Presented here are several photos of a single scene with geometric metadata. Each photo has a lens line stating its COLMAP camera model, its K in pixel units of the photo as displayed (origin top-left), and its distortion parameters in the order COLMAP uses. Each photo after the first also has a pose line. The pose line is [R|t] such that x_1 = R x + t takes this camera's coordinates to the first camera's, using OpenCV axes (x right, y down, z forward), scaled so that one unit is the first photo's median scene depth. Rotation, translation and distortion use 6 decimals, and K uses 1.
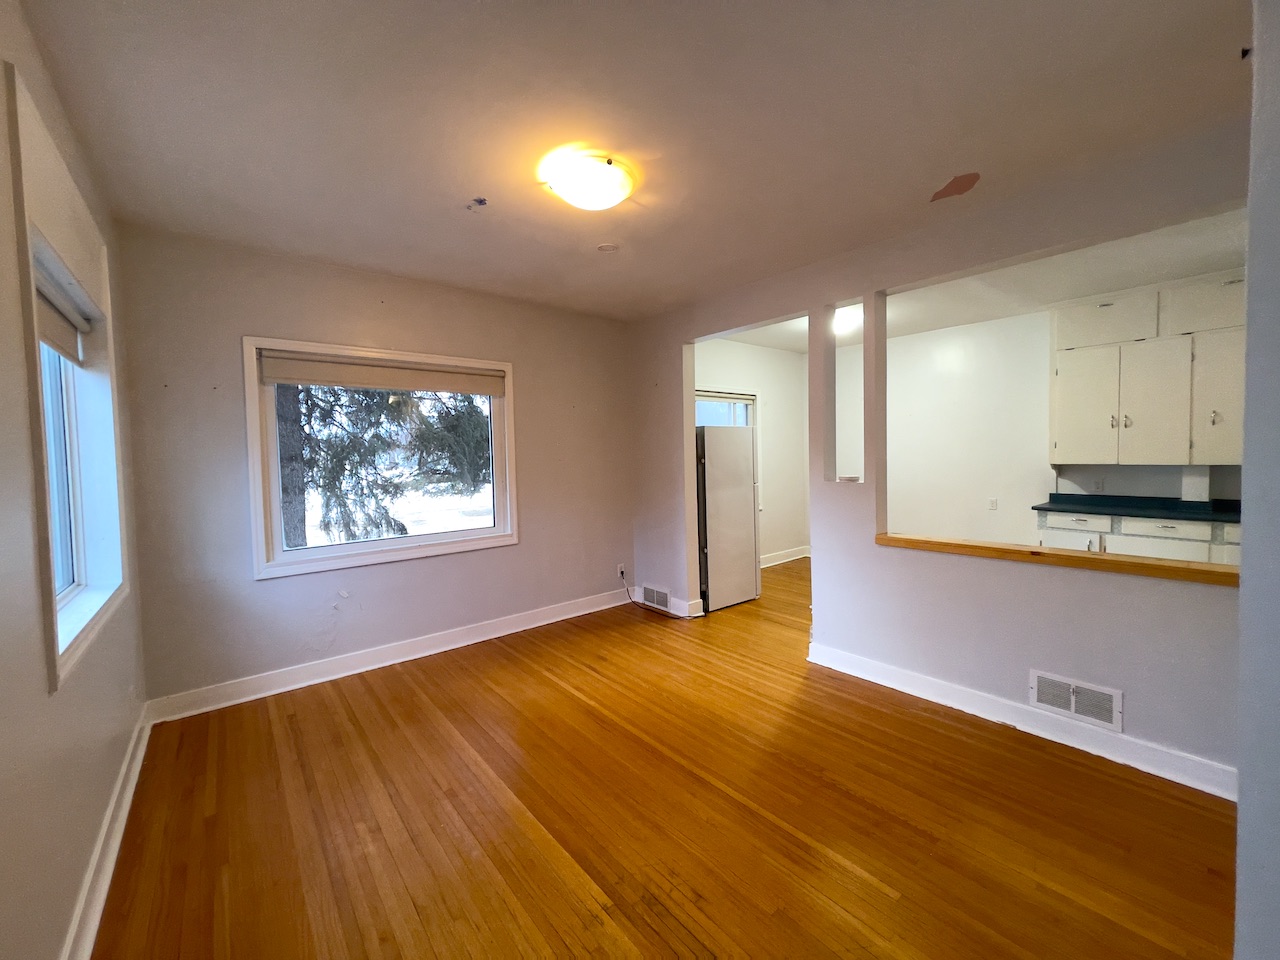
lens RADIAL K [[520.0, 0, 640.2], [0, 520.0, 475.8], [0, 0, 1]] dist [-0.004716, 0.000754]
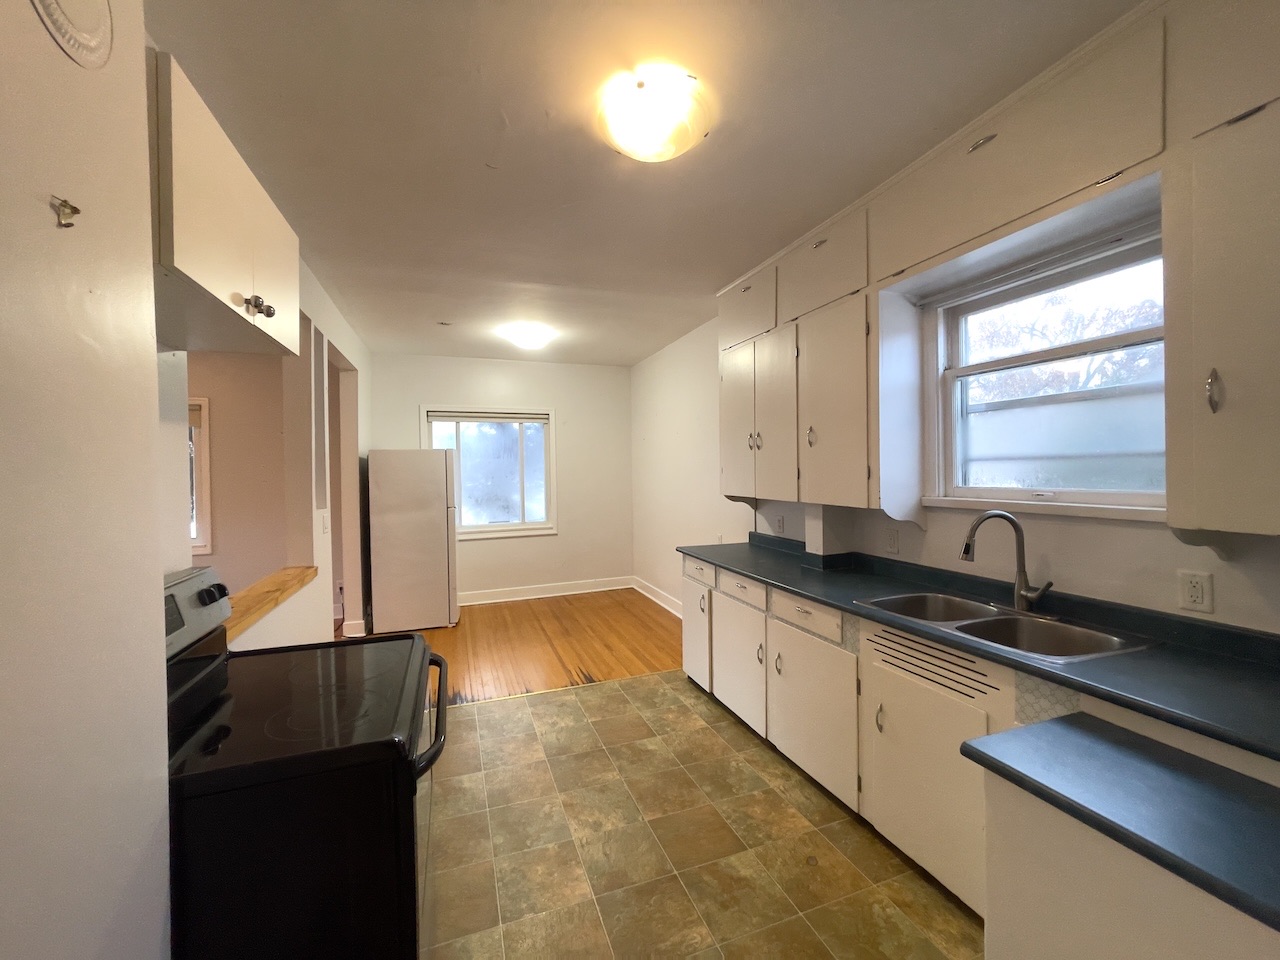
lens RADIAL K [[520.0, 0, 640.7], [0, 520.0, 474.5], [0, 0, 1]] dist [-0.004716, 0.000754]
pose [[0.941636, 0.010069, -0.336483, 1.071178], [-0.018621, 0.999580, -0.022200, -0.038505], [0.336118, 0.027170, 0.941428, 0.243740]]
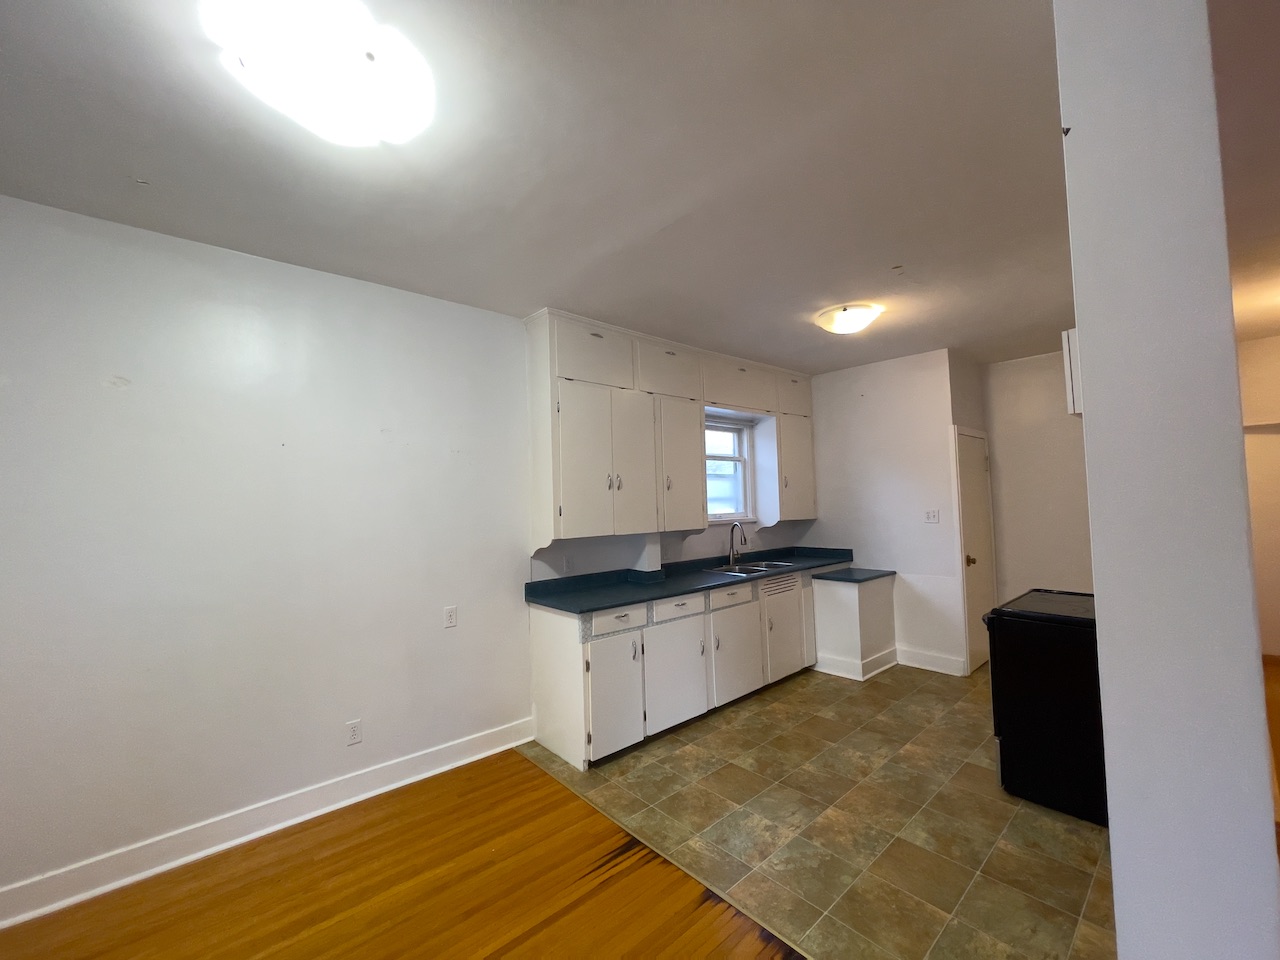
lens RADIAL K [[520.0, 0, 638.1], [0, 520.0, 474.0], [0, 0, 1]] dist [-0.004716, 0.000754]
pose [[-0.023866, 0.074204, 0.996957, 0.124290], [0.068611, 0.995012, -0.072417, -0.058779], [-0.997358, 0.066674, -0.028838, 1.030483]]
